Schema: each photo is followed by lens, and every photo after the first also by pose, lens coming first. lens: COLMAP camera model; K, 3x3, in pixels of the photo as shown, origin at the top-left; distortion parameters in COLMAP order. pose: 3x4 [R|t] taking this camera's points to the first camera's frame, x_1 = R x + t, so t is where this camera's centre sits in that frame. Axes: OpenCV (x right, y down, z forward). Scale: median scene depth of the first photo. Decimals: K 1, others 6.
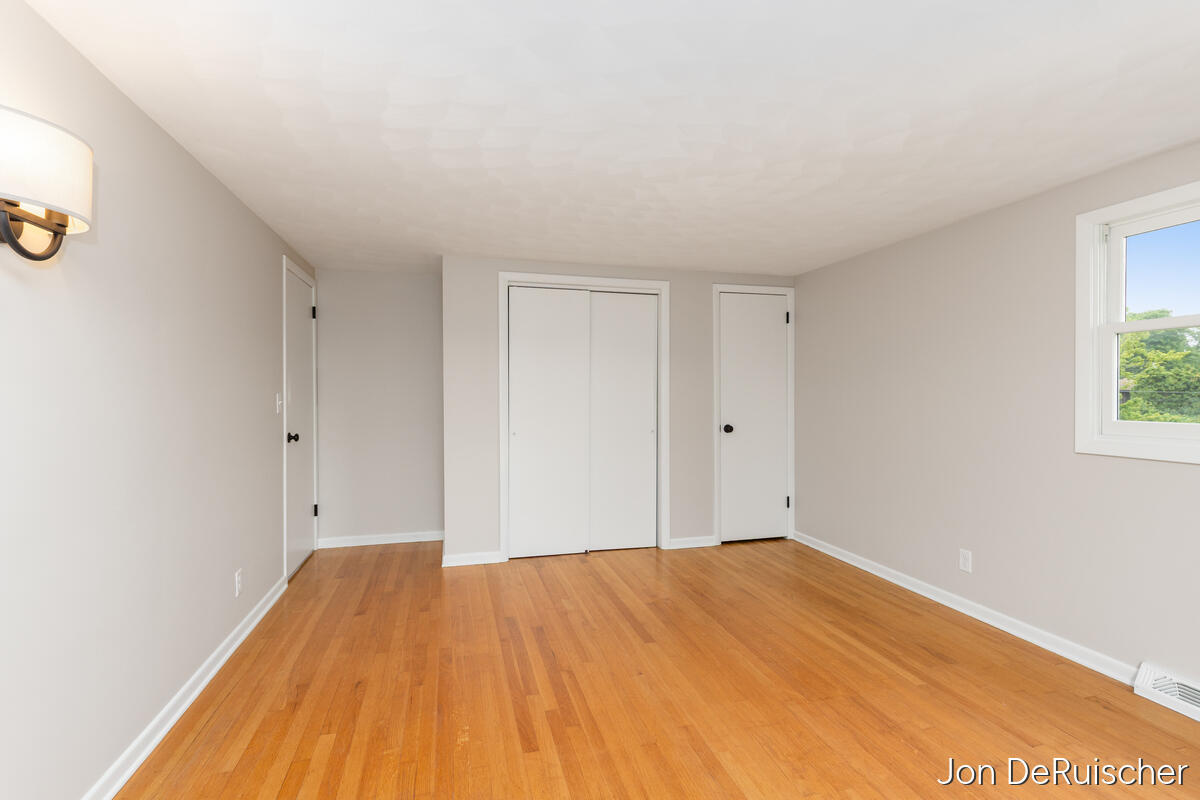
lens RADIAL K [[541.1, 0, 598.1], [0, 541.1, 396.1], [0, 0, 1]] dist [0.001450, 0.000529]
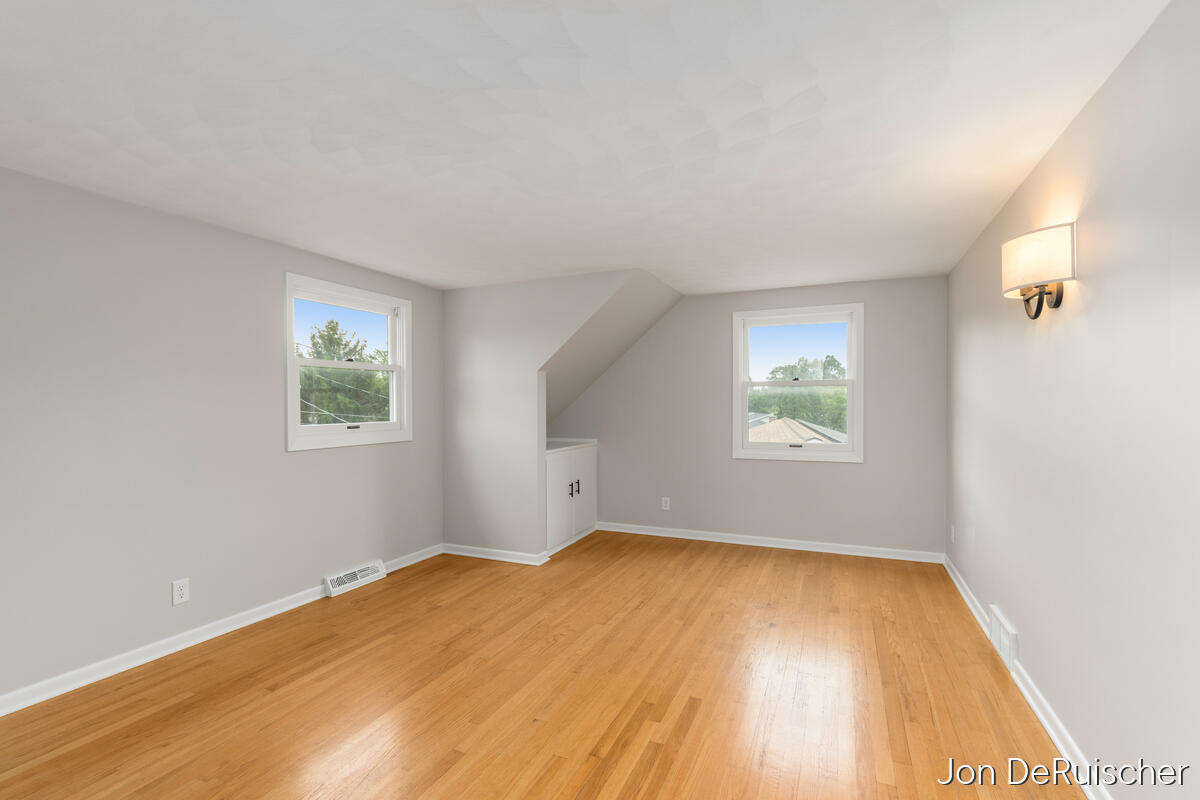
lens RADIAL K [[541.1, 0, 598.1], [0, 541.1, 396.1], [0, 0, 1]] dist [0.001450, 0.000529]
pose [[-0.767875, 0.012964, 0.640468, -0.546606], [0.008888, 0.999915, -0.009584, -0.010922], [-0.640538, -0.001667, -0.767925, 1.527426]]
